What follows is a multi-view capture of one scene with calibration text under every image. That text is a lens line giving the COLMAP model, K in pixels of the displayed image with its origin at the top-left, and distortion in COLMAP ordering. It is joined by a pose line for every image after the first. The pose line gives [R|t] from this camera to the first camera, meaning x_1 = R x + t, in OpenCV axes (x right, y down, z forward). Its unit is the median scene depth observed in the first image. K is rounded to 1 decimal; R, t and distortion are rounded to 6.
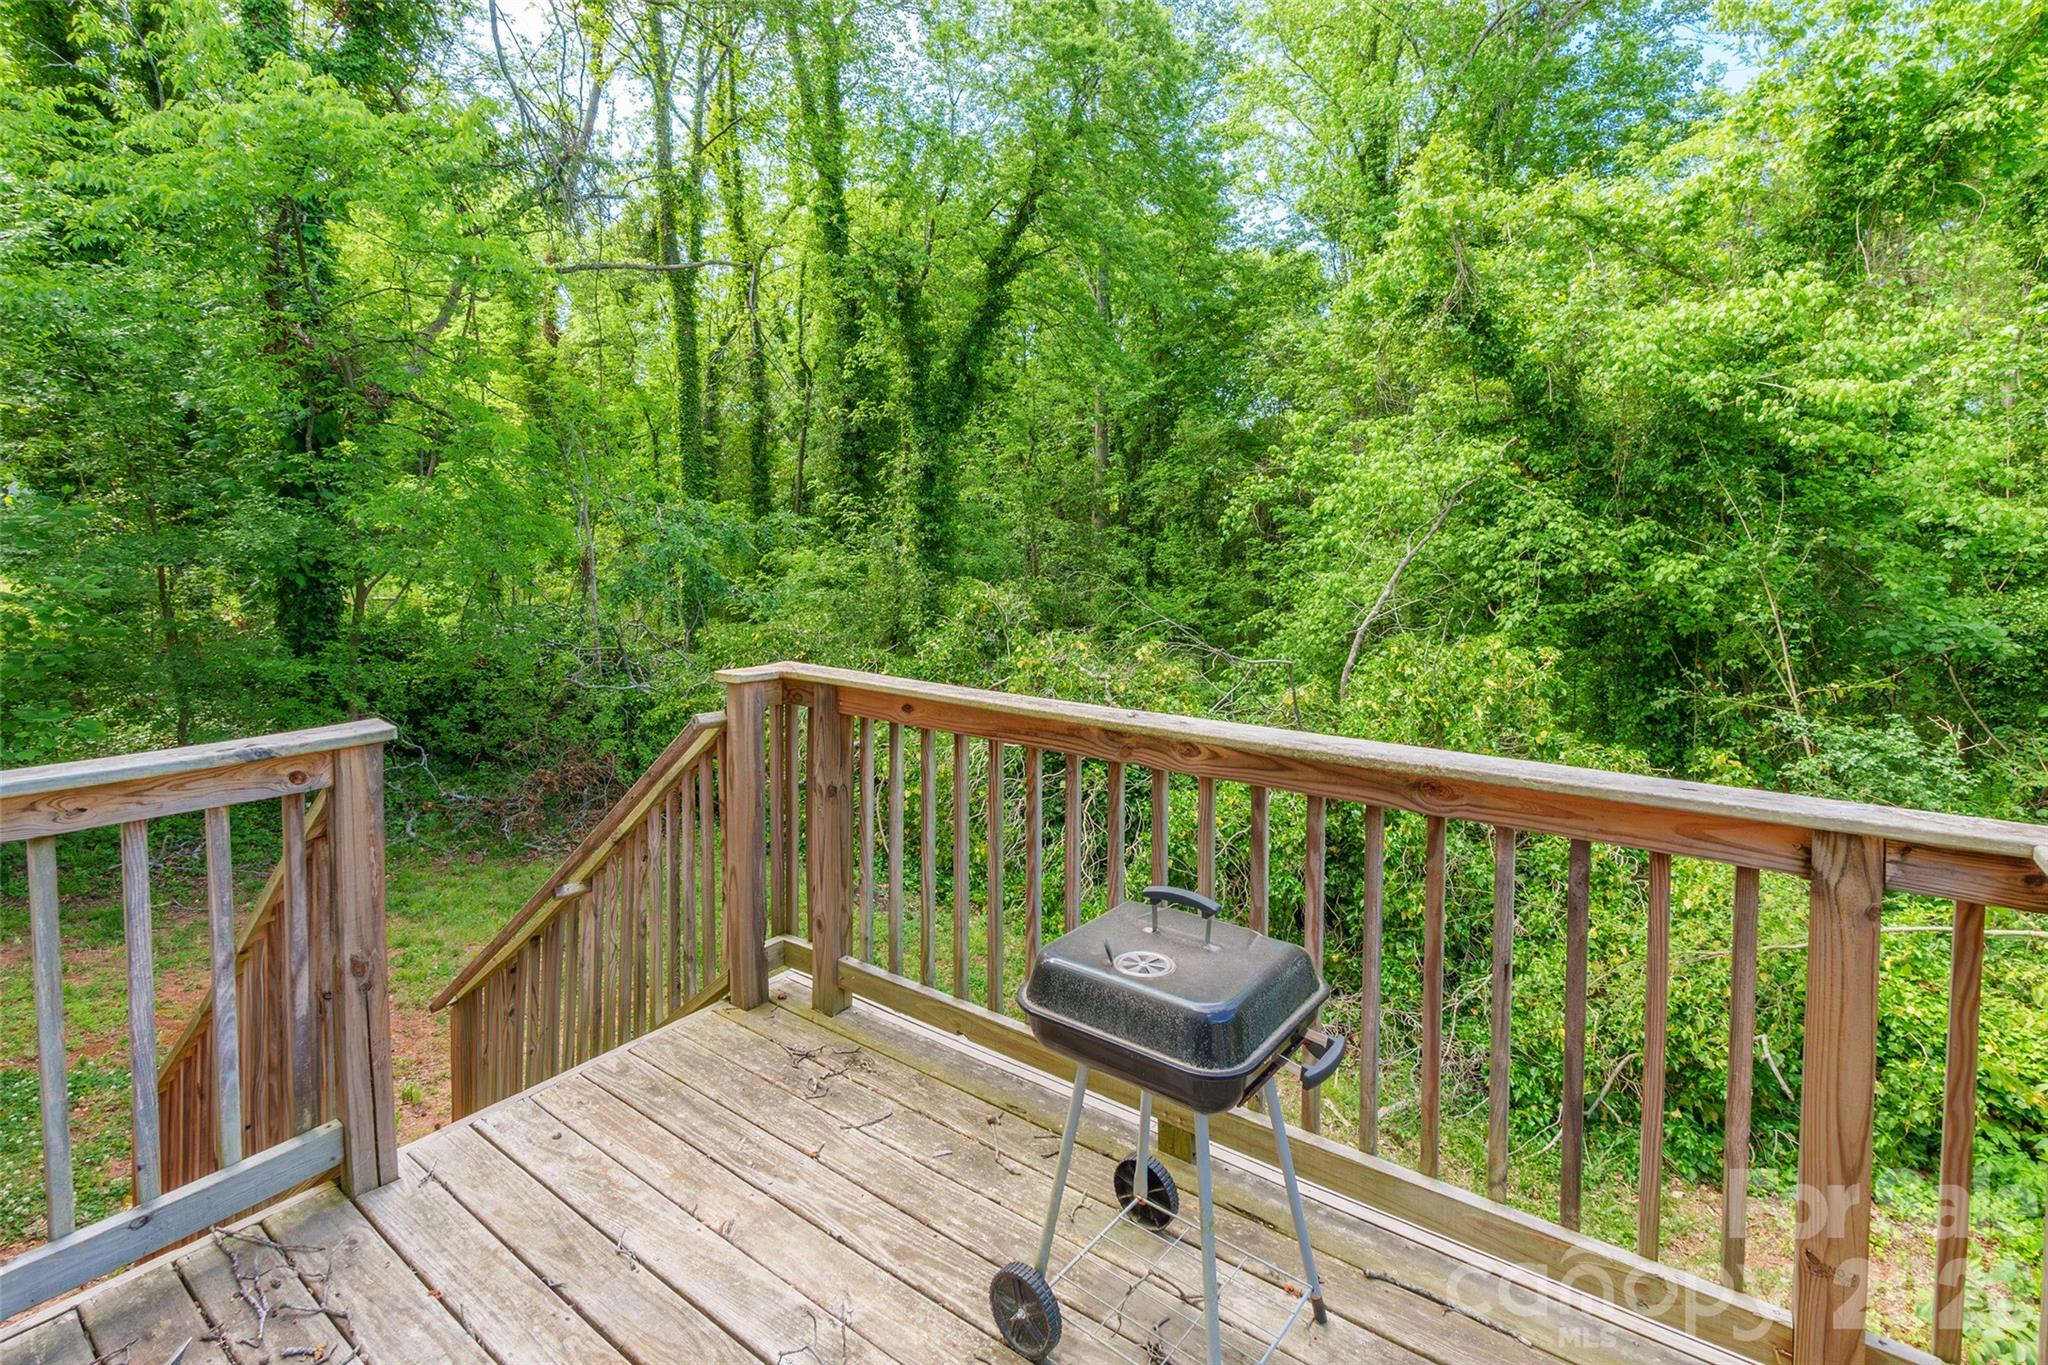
lens RADIAL K [[933.1, 0, 985.6], [0, 933.1, 683.1], [0, 0, 1]] dist [-0.005641, 0.000282]
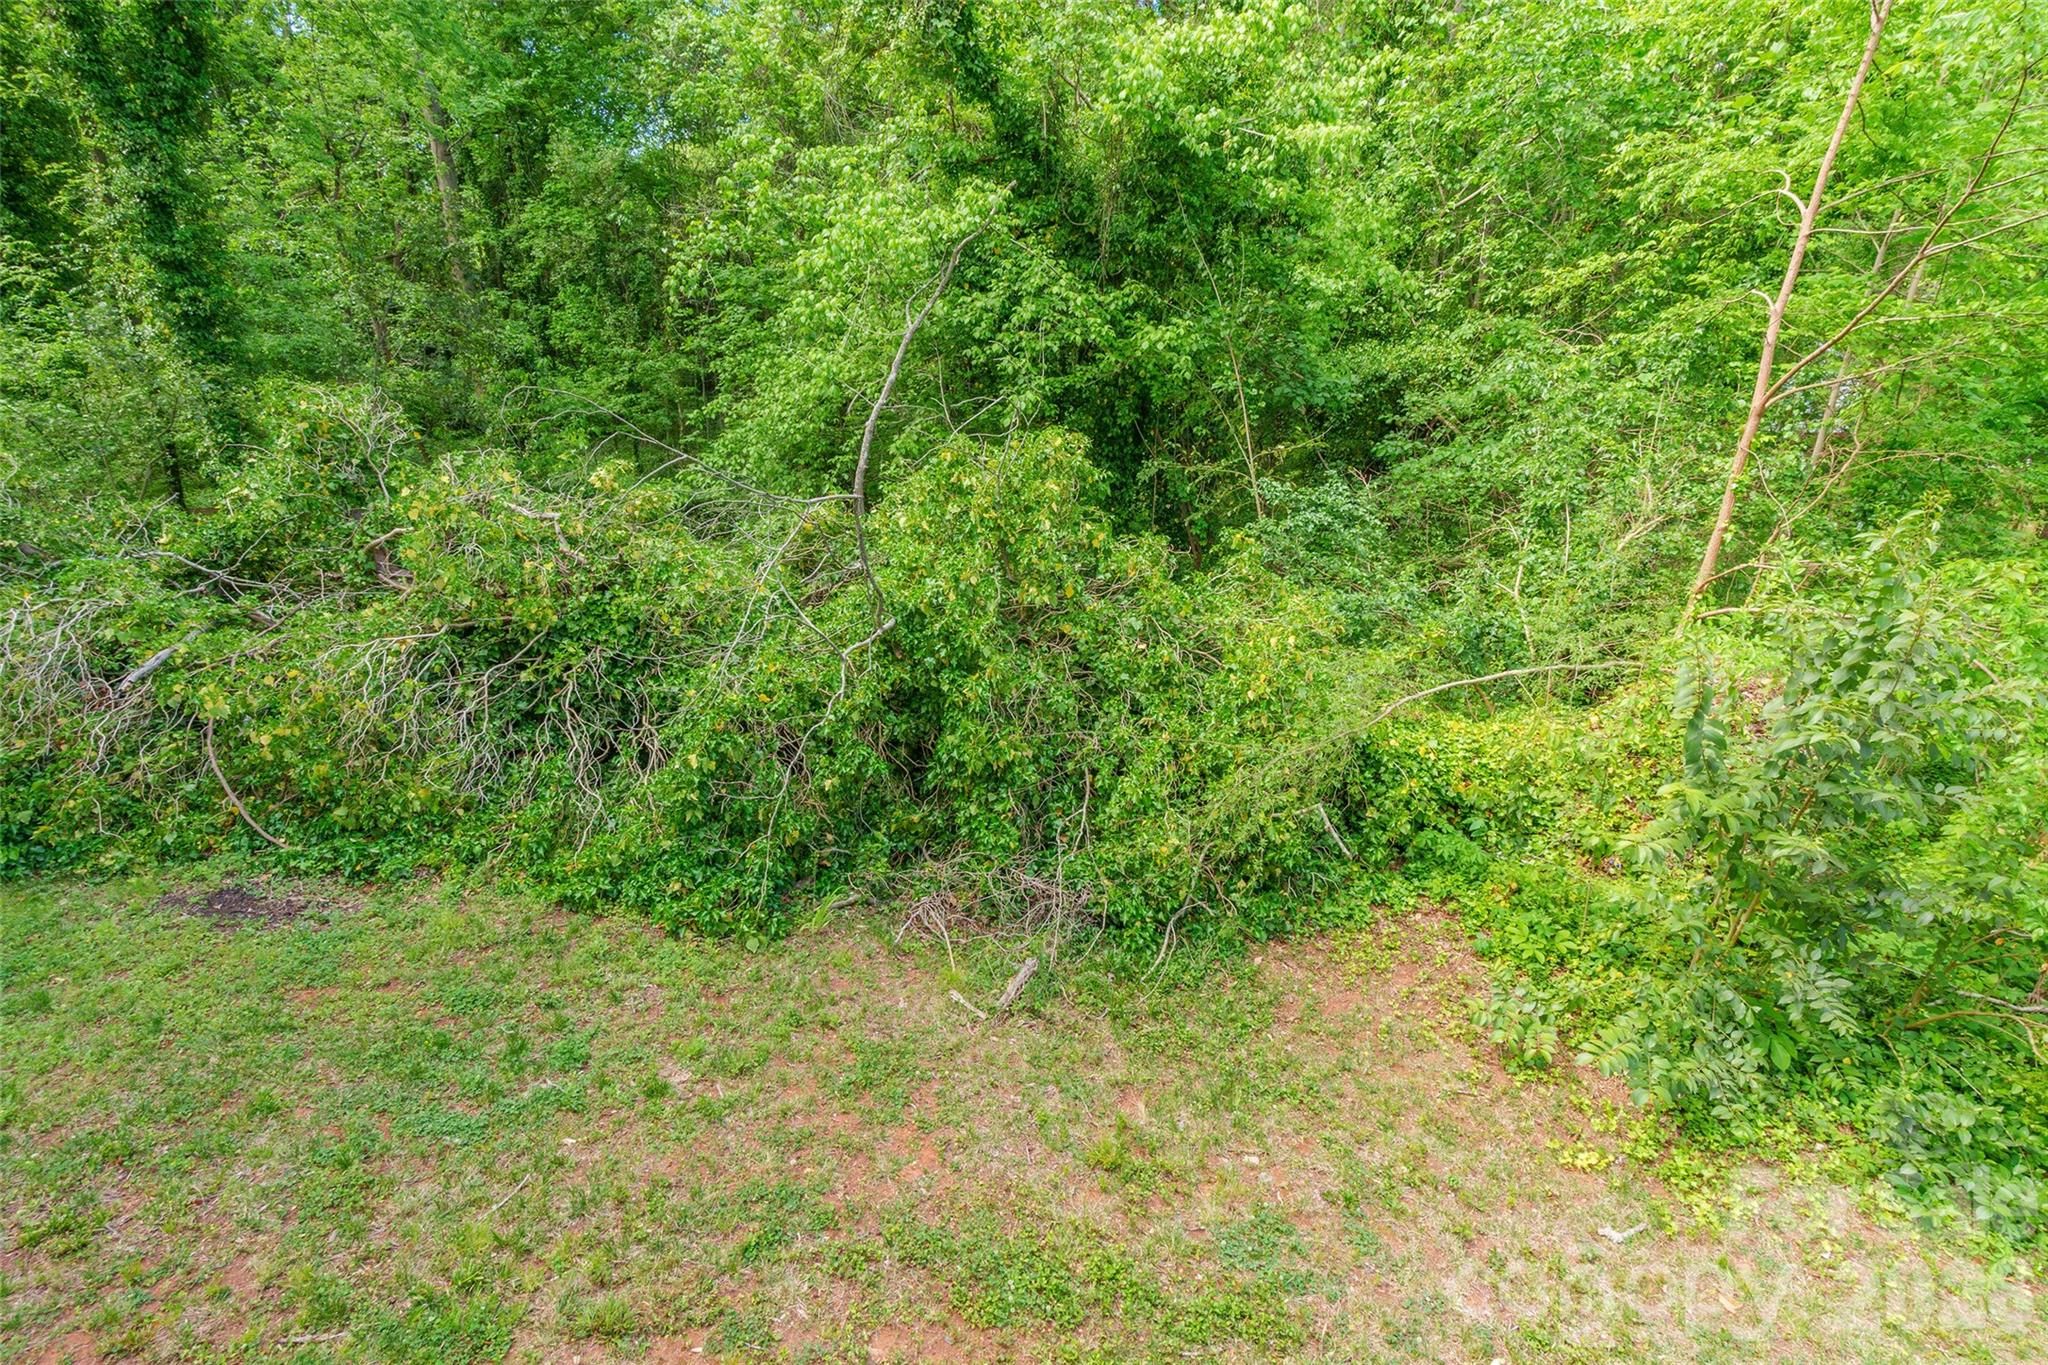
lens RADIAL K [[933.1, 0, 985.6], [0, 933.1, 683.1], [0, 0, 1]] dist [-0.005641, 0.000282]
pose [[0.821763, -0.223478, 0.524178, -0.002301], [0.095398, 0.960859, 0.260096, -0.032175], [-0.561787, -0.163732, 0.810917, 0.174563]]
